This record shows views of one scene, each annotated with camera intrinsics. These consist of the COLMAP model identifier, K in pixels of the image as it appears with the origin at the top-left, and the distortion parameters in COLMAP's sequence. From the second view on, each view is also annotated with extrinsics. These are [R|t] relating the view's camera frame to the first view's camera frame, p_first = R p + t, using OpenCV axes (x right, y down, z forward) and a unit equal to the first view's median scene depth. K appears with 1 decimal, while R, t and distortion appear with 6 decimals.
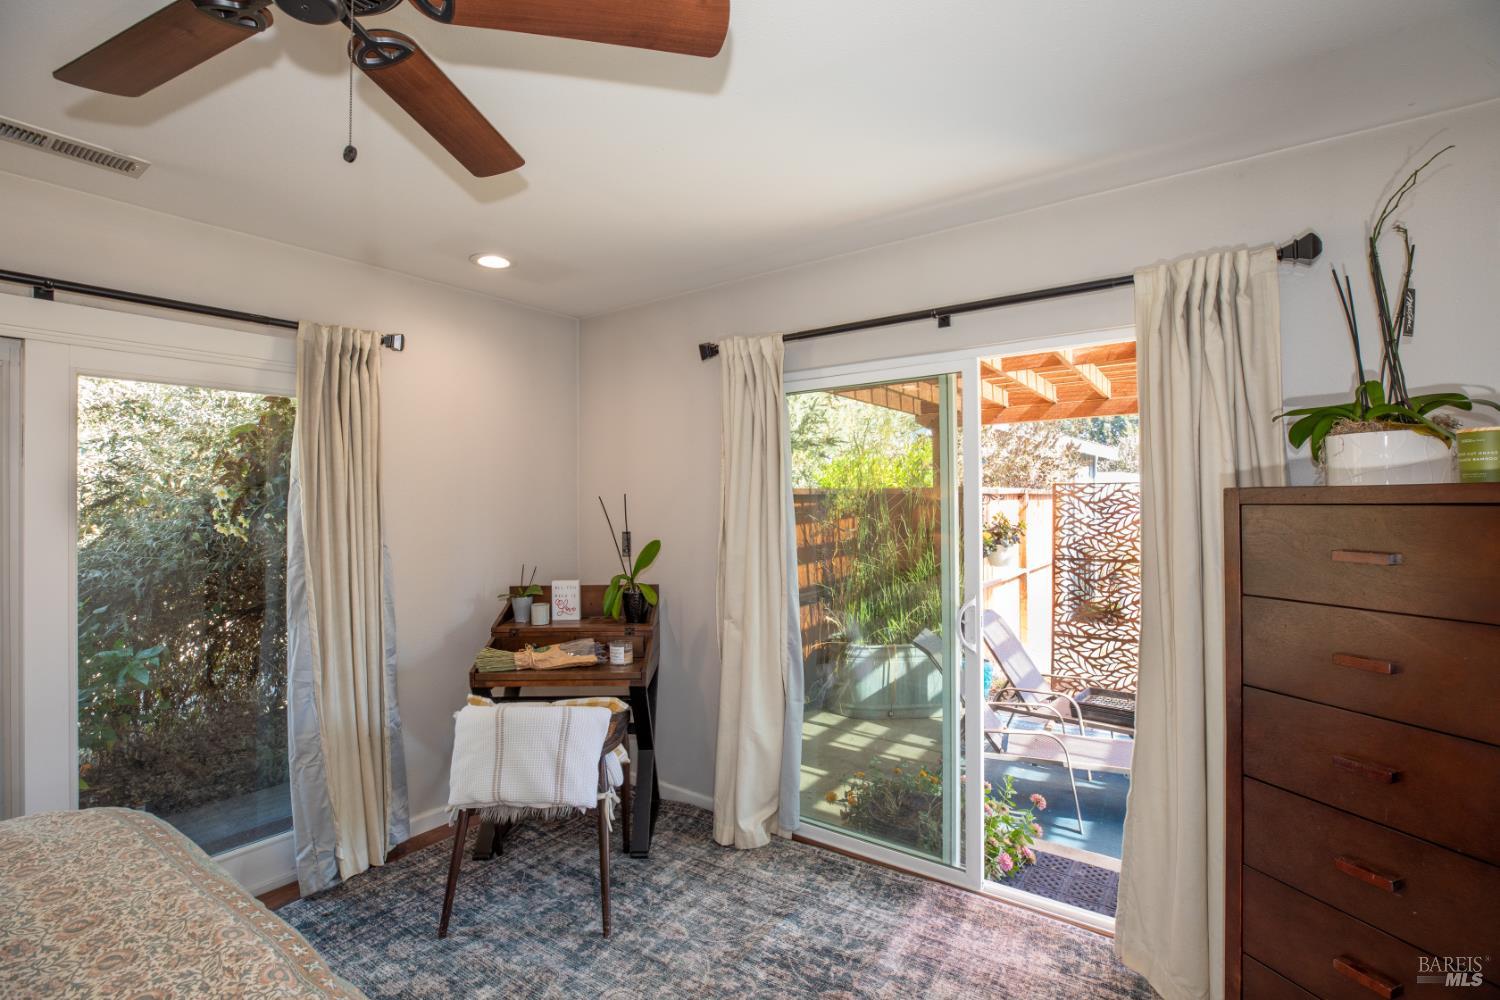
lens RADIAL K [[681.1, 0, 747.1], [0, 681.1, 496.1], [0, 0, 1]] dist [-0.037875, 0.011732]
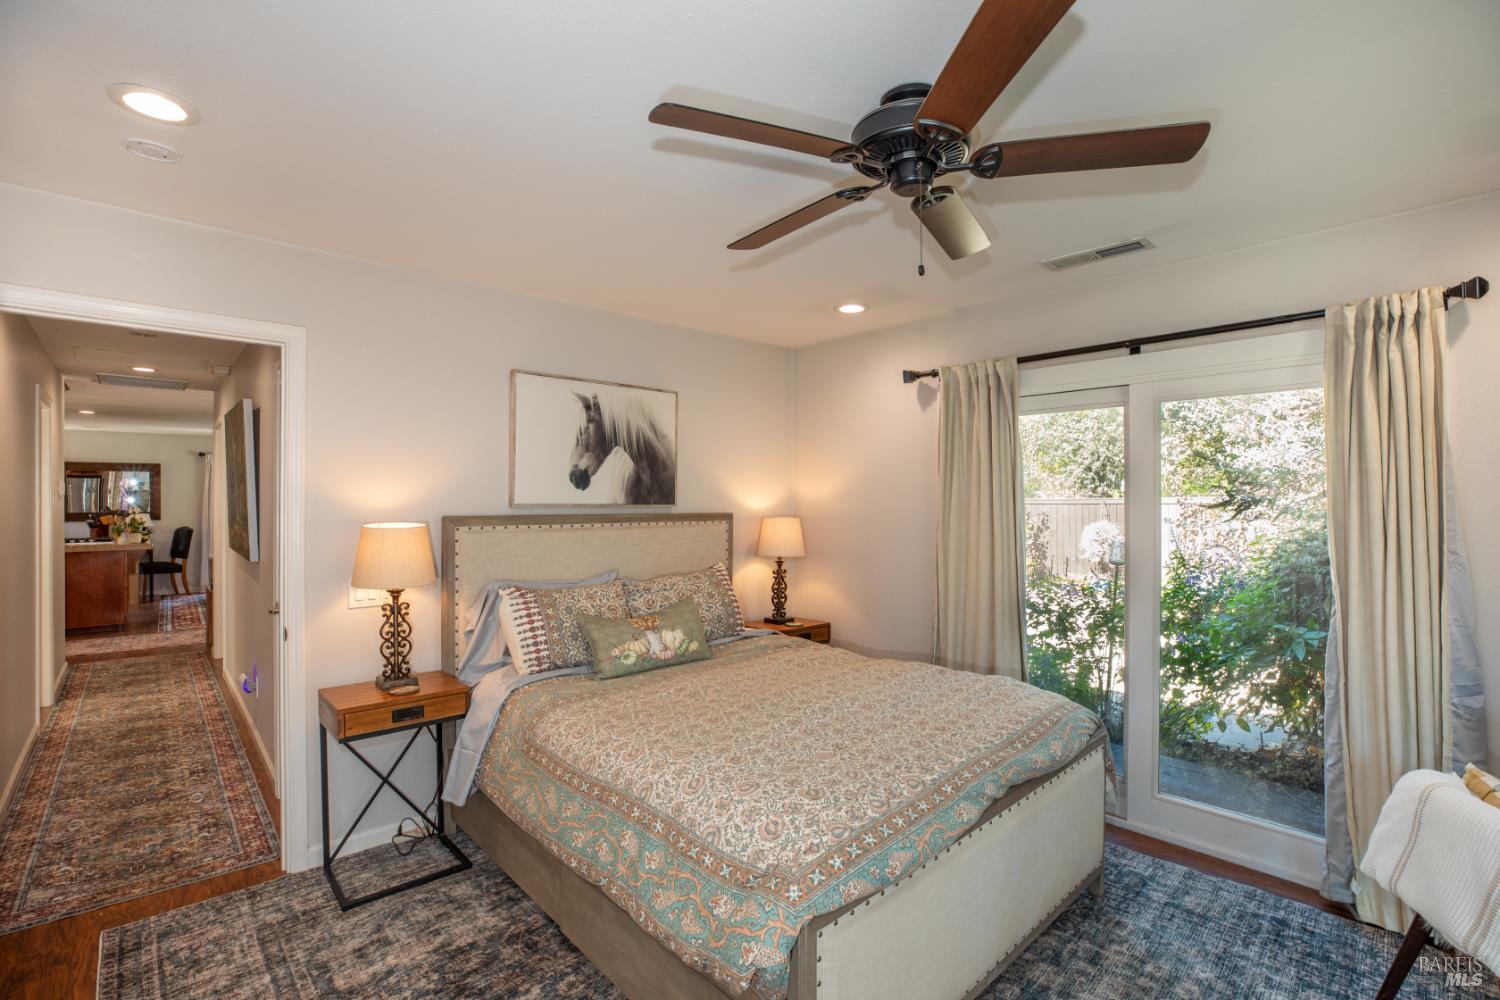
lens RADIAL K [[681.1, 0, 747.1], [0, 681.1, 496.1], [0, 0, 1]] dist [-0.037875, 0.011732]
pose [[-0.205625, 0.004621, -0.978620, 0.525725], [0.012195, 0.999923, 0.002159, -0.005558], [0.978555, -0.011490, -0.205665, 0.476264]]
